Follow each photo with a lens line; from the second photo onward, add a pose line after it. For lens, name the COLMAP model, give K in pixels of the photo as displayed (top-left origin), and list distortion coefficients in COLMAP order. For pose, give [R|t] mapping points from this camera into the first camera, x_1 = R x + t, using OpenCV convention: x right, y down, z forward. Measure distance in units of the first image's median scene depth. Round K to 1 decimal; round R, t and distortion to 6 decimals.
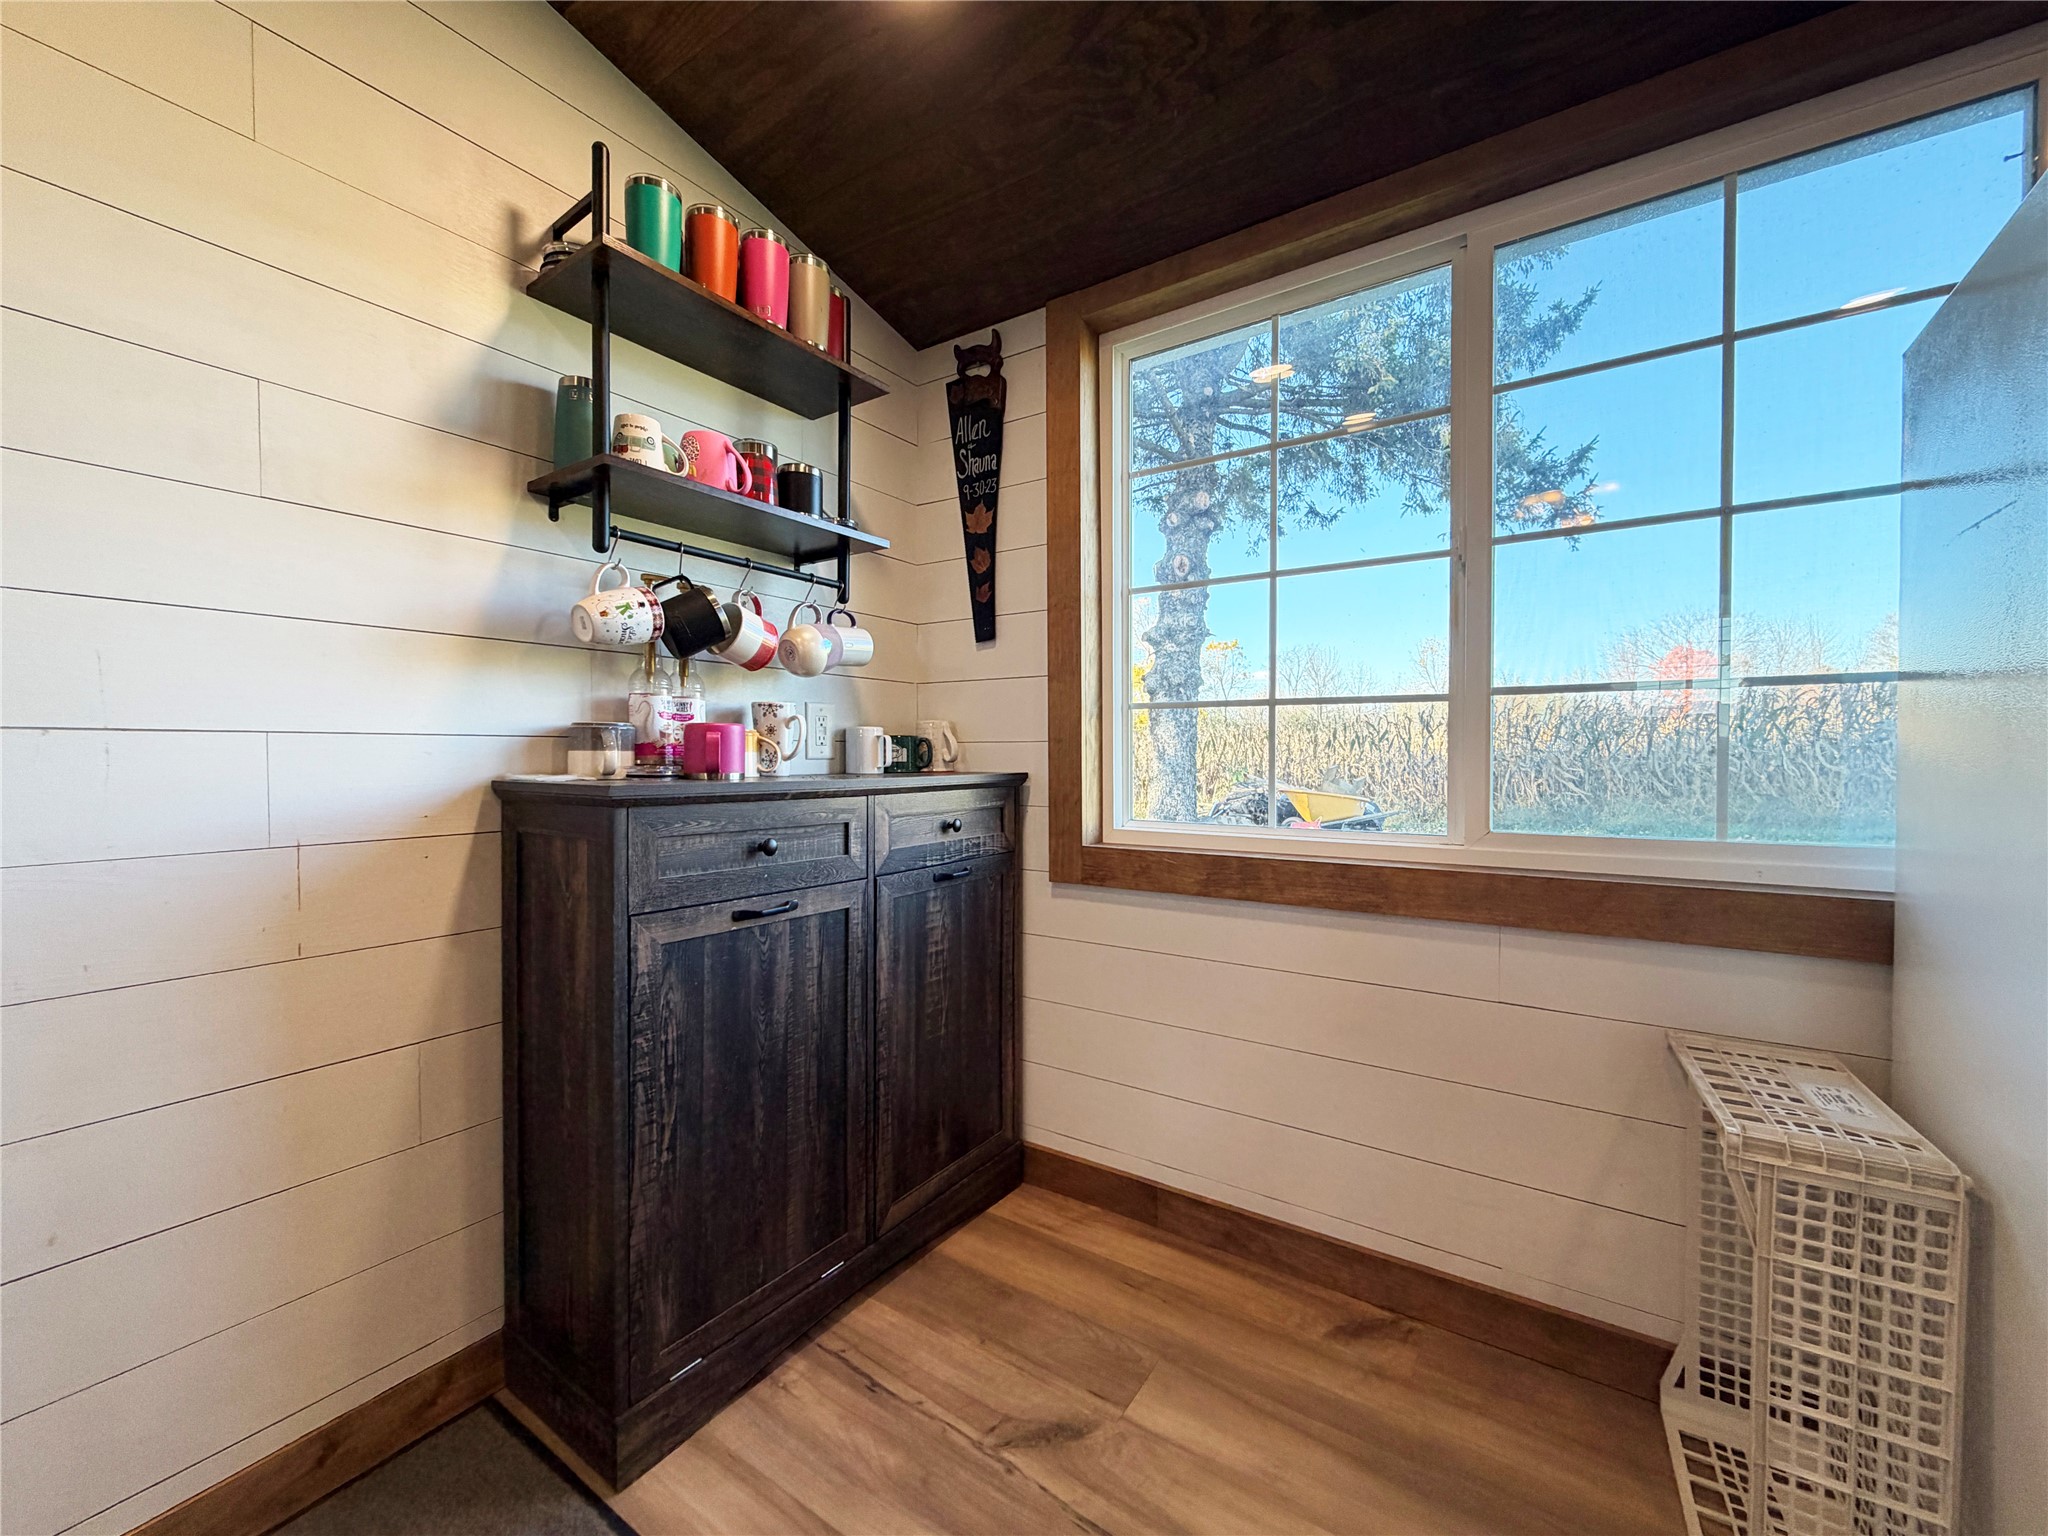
lens RADIAL K [[817.4, 0, 1024.0], [0, 817.4, 768.0], [0, 0, 1]] dist [-0.001251, -0.000169]
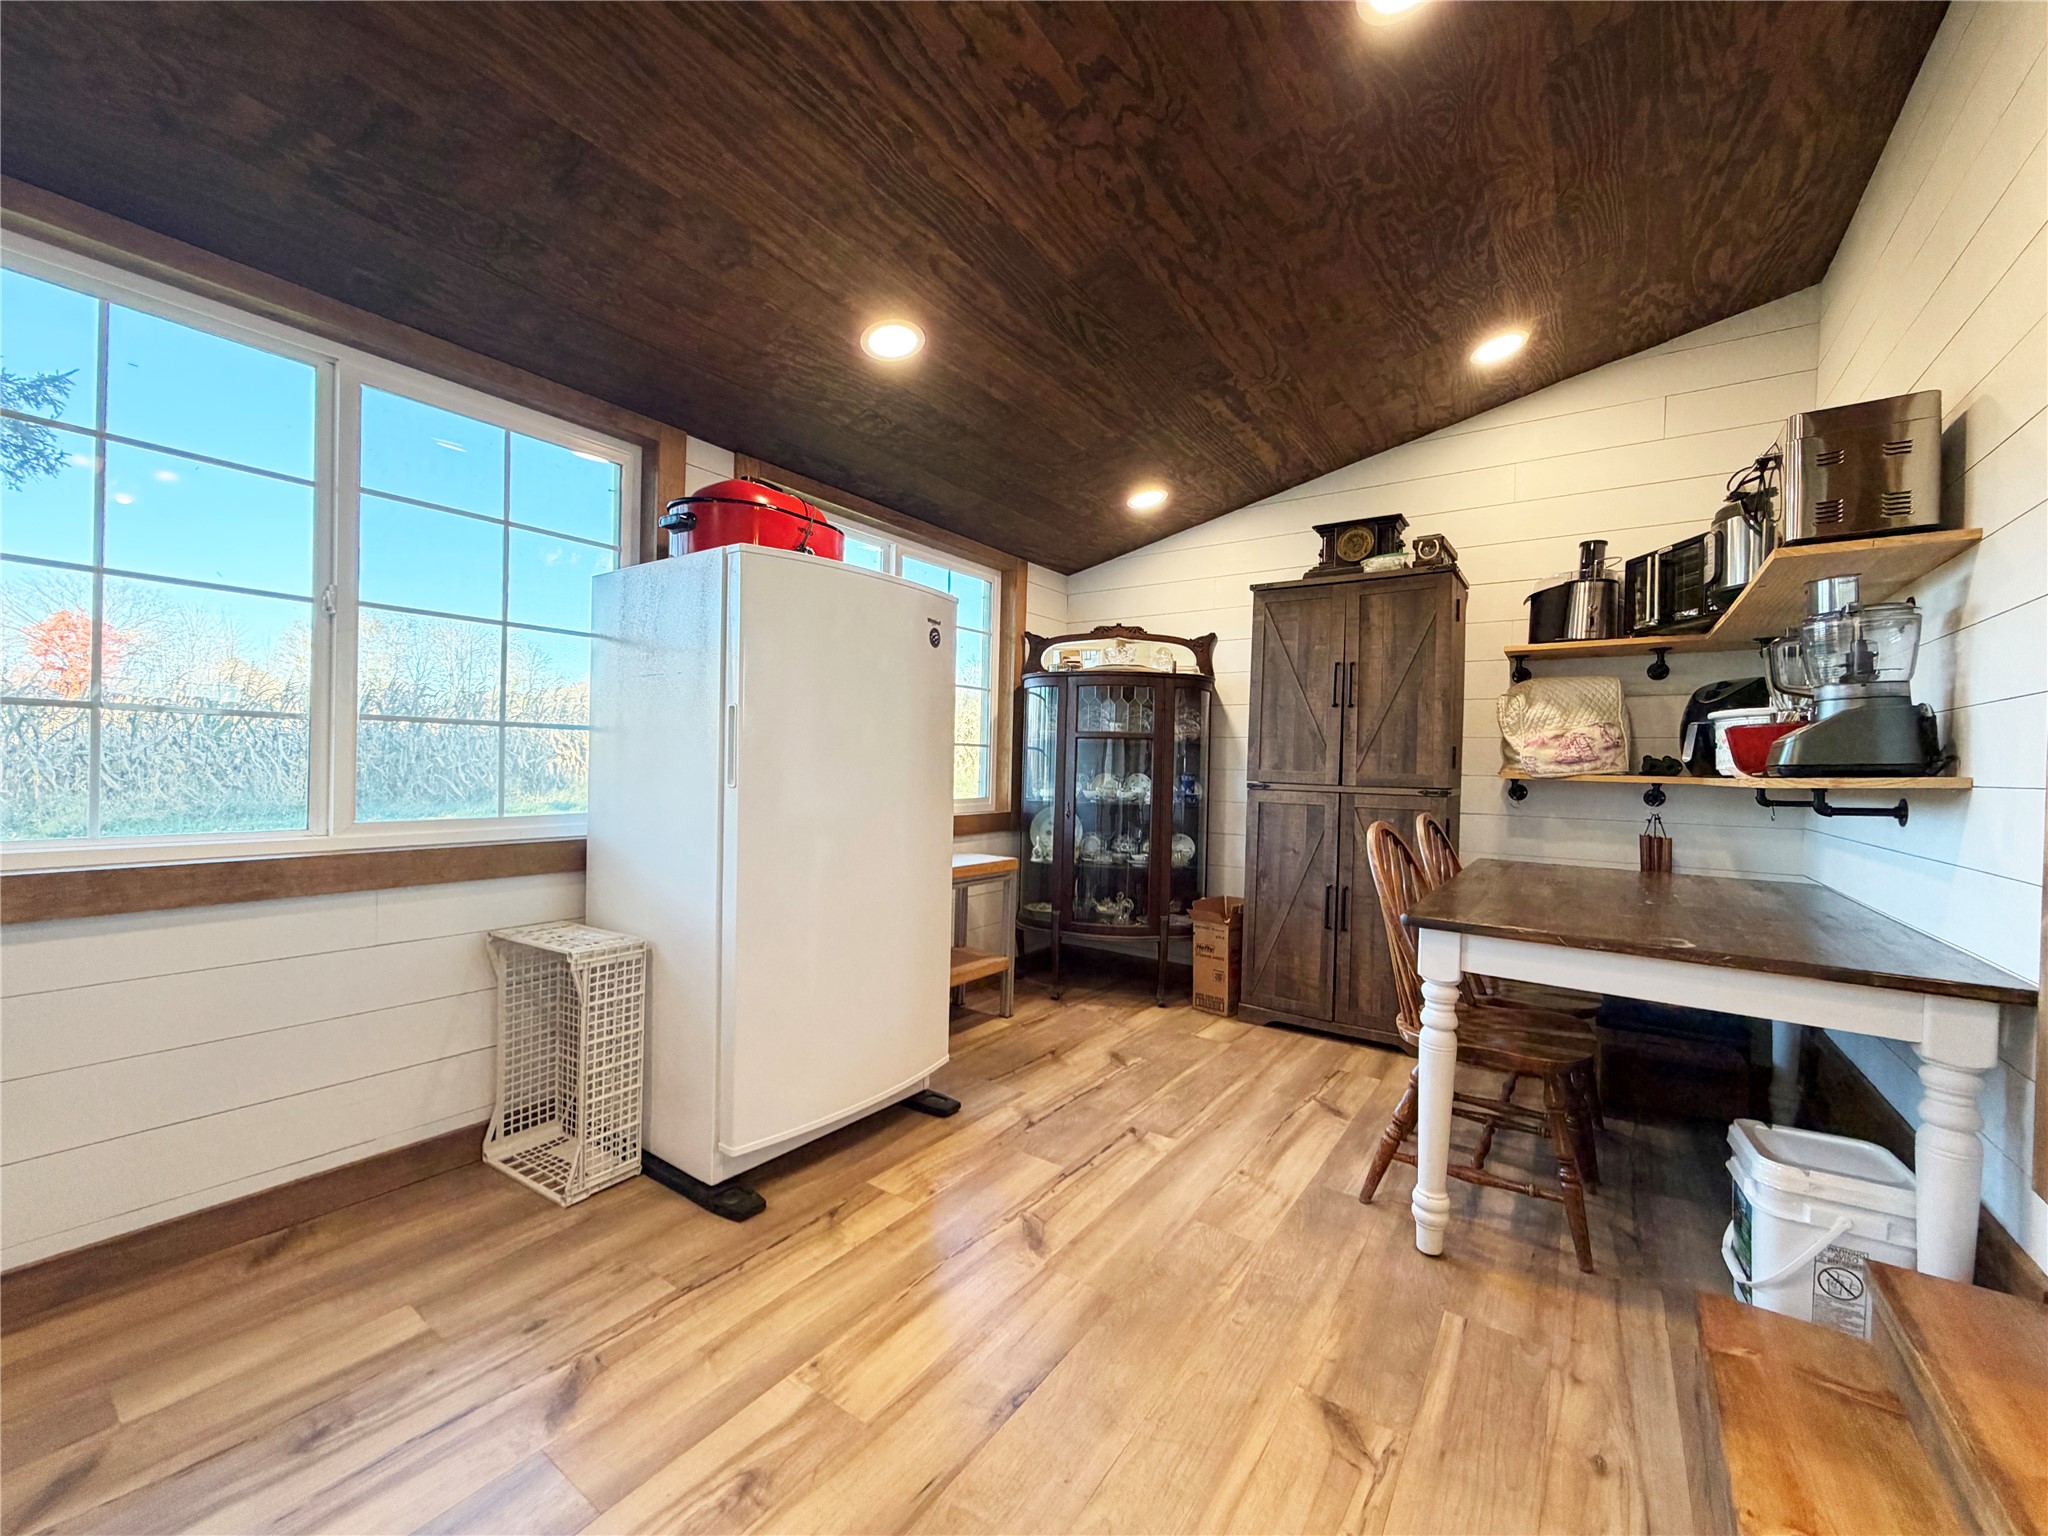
lens RADIAL K [[817.4, 0, 1024.0], [0, 817.4, 768.0], [0, 0, 1]] dist [-0.001251, -0.000169]
pose [[0.017913, -0.007906, 0.999808, -0.847331], [-0.005751, 0.999951, 0.008010, -0.031199], [-0.999823, -0.005893, 0.017867, -0.121749]]
